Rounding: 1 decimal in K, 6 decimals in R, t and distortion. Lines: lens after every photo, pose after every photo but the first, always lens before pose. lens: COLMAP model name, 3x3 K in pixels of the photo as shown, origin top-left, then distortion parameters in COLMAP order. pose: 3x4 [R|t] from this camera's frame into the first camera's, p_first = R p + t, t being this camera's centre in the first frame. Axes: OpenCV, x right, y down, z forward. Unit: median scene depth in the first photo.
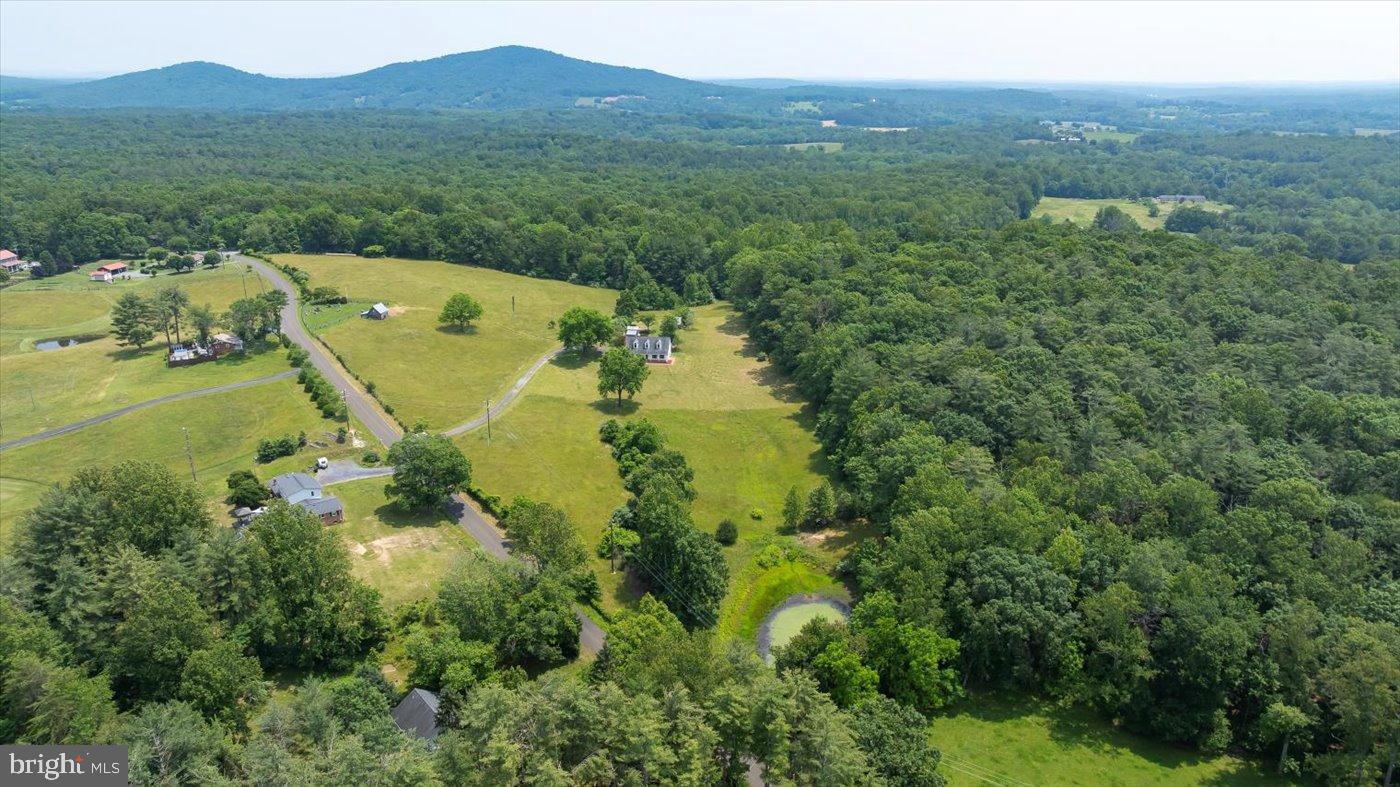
lens RADIAL K [[982.8, 0, 706.4], [0, 982.8, 398.9], [0, 0, 1]] dist [-0.023171, 0.011663]
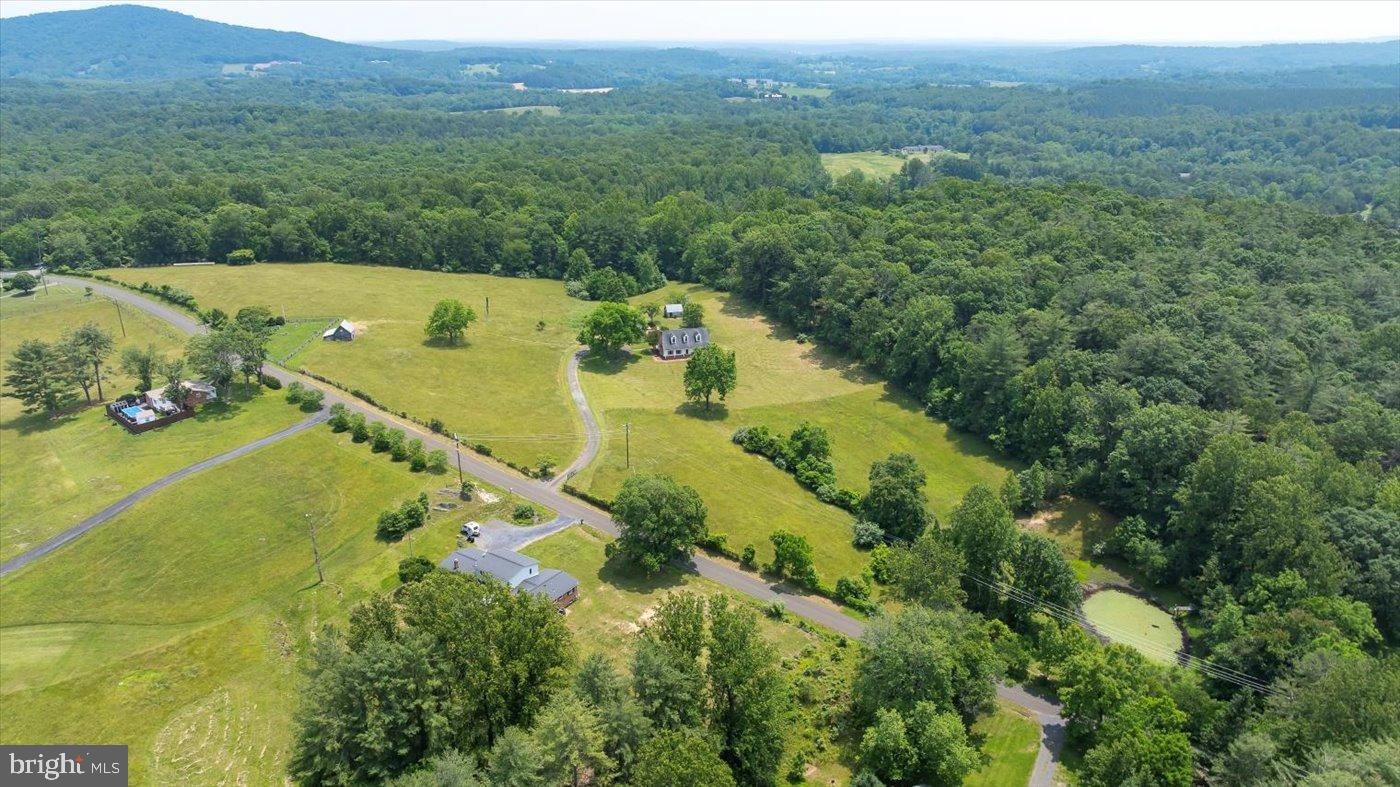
lens RADIAL K [[982.8, 0, 706.4], [0, 982.8, 398.9], [0, 0, 1]] dist [-0.023171, 0.011663]
pose [[0.942151, -0.121593, 0.312357, -0.313683], [0.110241, 0.992447, 0.053821, -0.043499], [-0.316542, -0.016273, 0.948439, 0.126917]]
